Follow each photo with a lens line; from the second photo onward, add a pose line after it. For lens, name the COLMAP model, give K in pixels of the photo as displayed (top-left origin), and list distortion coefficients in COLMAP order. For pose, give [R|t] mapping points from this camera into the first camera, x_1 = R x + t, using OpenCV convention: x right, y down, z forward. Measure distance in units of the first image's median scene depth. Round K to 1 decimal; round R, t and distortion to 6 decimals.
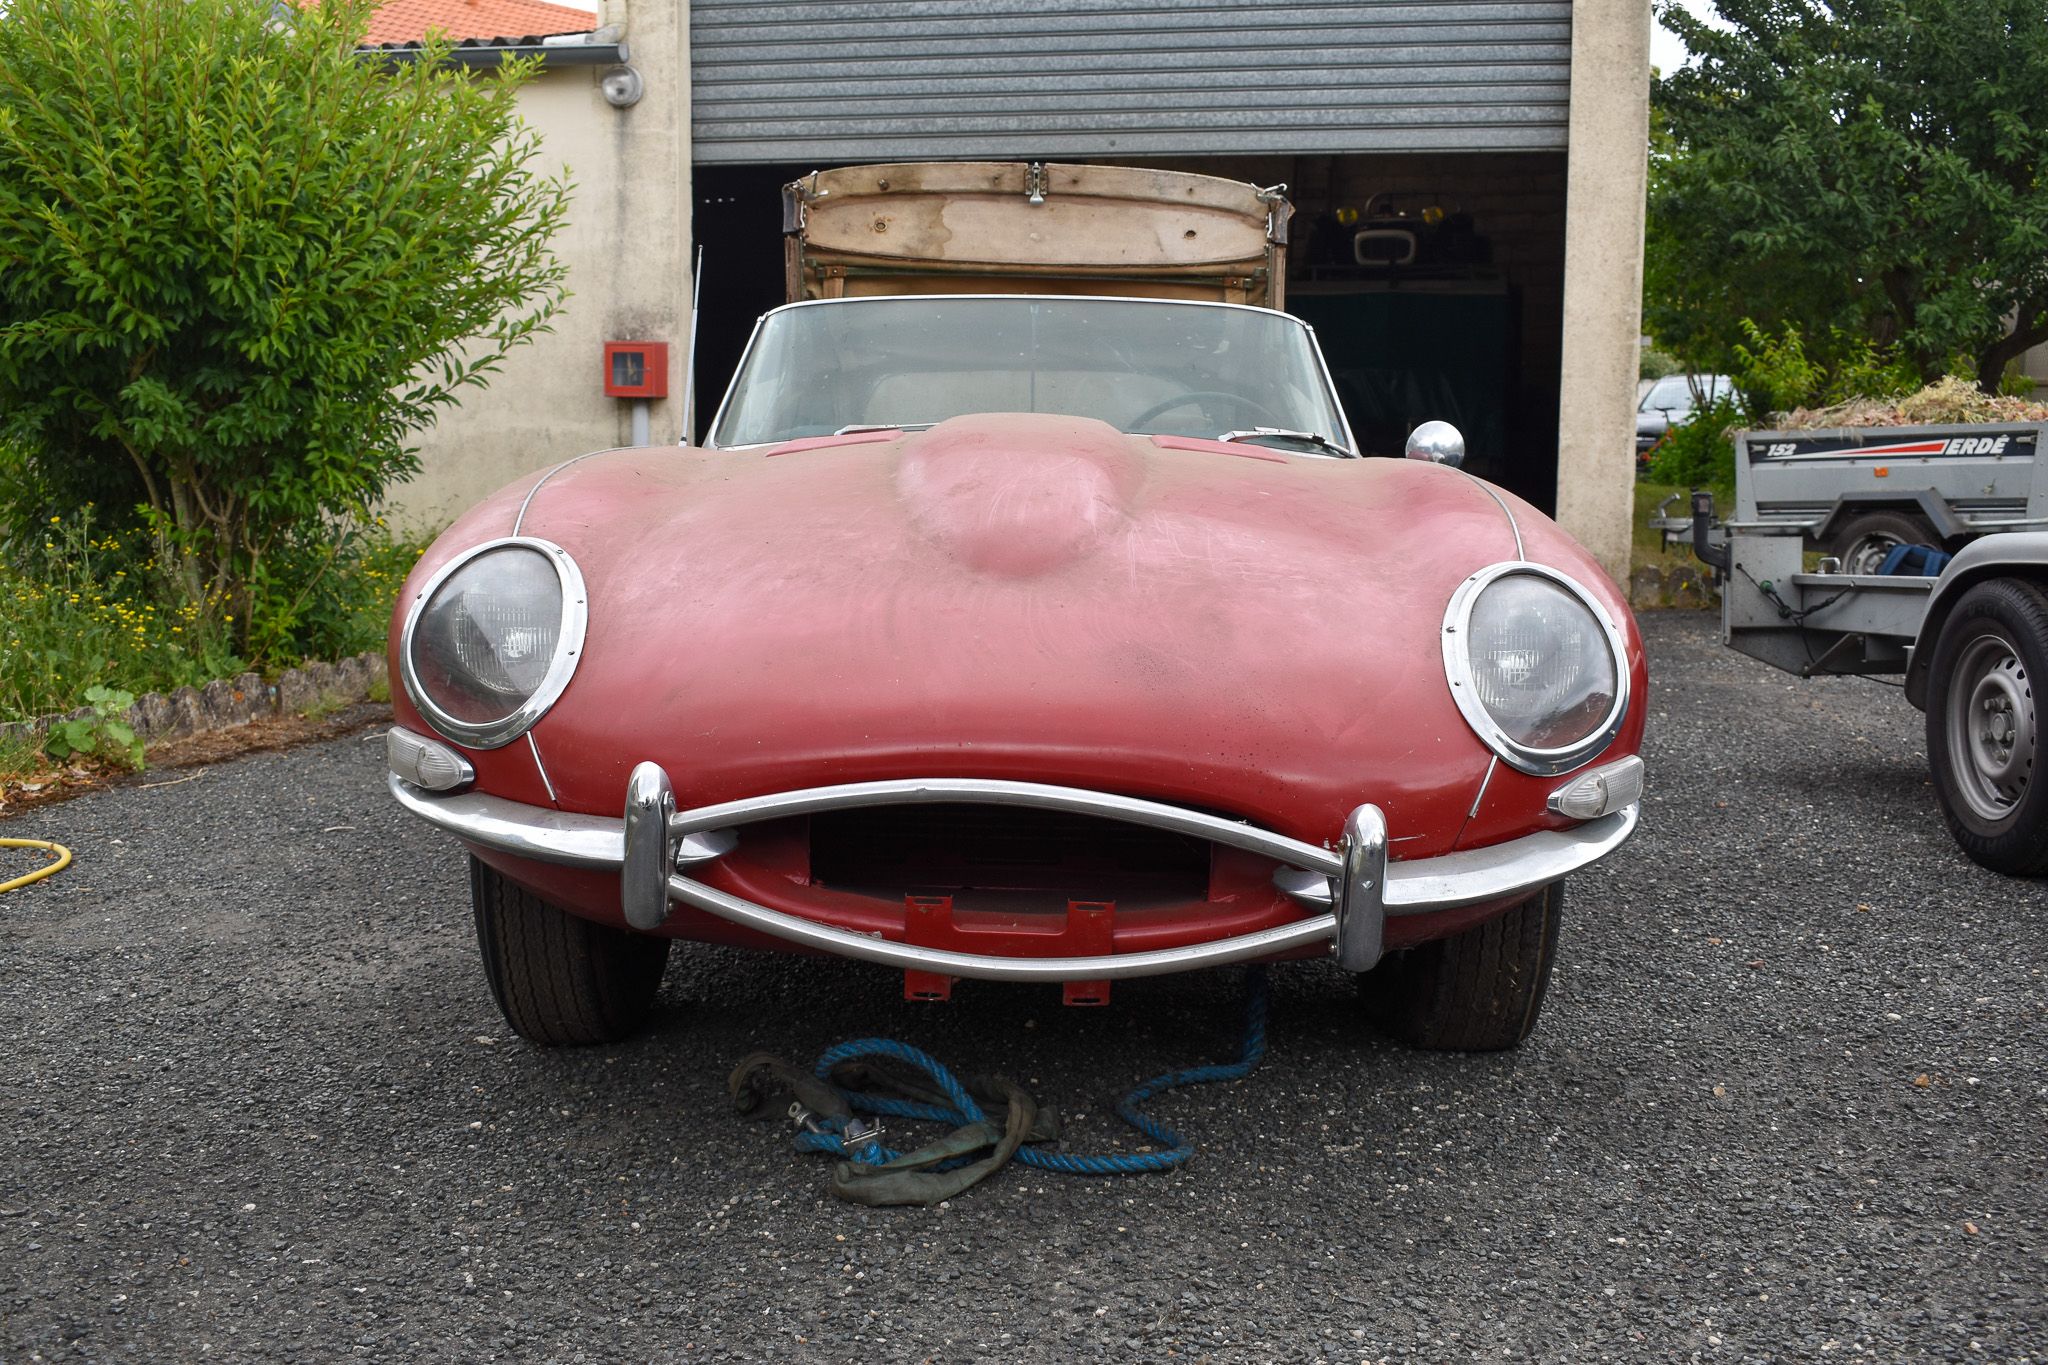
lens RADIAL K [[2186.0, 0, 813.5], [0, 2186.0, 612.0], [0, 0, 1]] dist [-0.066764, 0.024694]
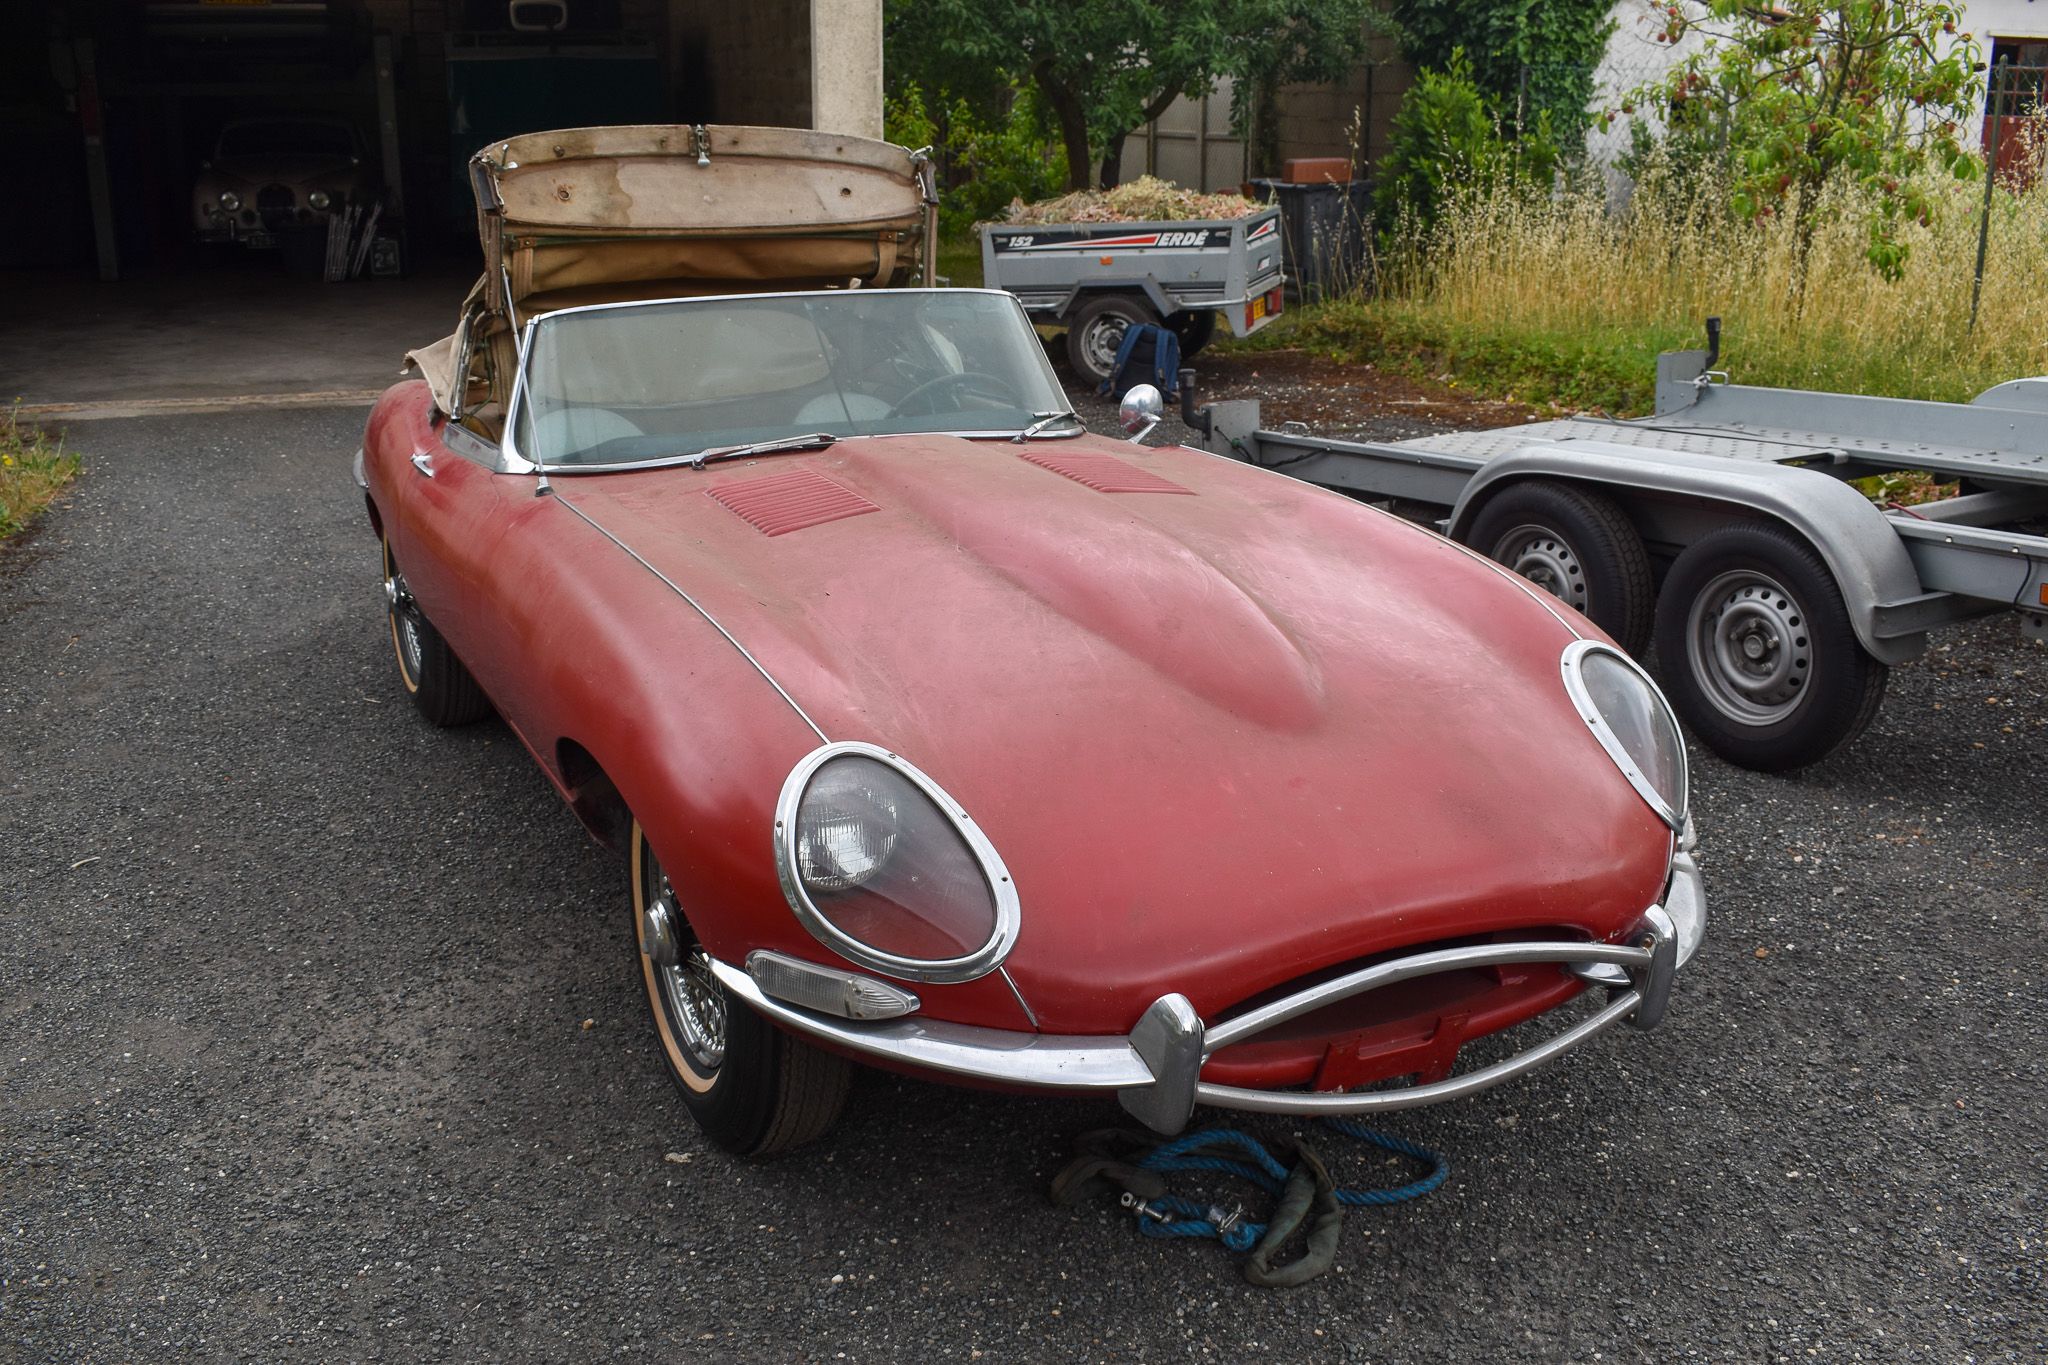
lens RADIAL K [[2002.8, 0, 837.9], [0, 2002.8, 622.0], [0, 0, 1]] dist [-0.075083, -0.007163]
pose [[0.889544, -0.138092, 0.435478, -0.267190], [0.065741, 0.981994, 0.177107, -0.127227], [-0.452094, -0.128916, 0.882605, 0.088441]]
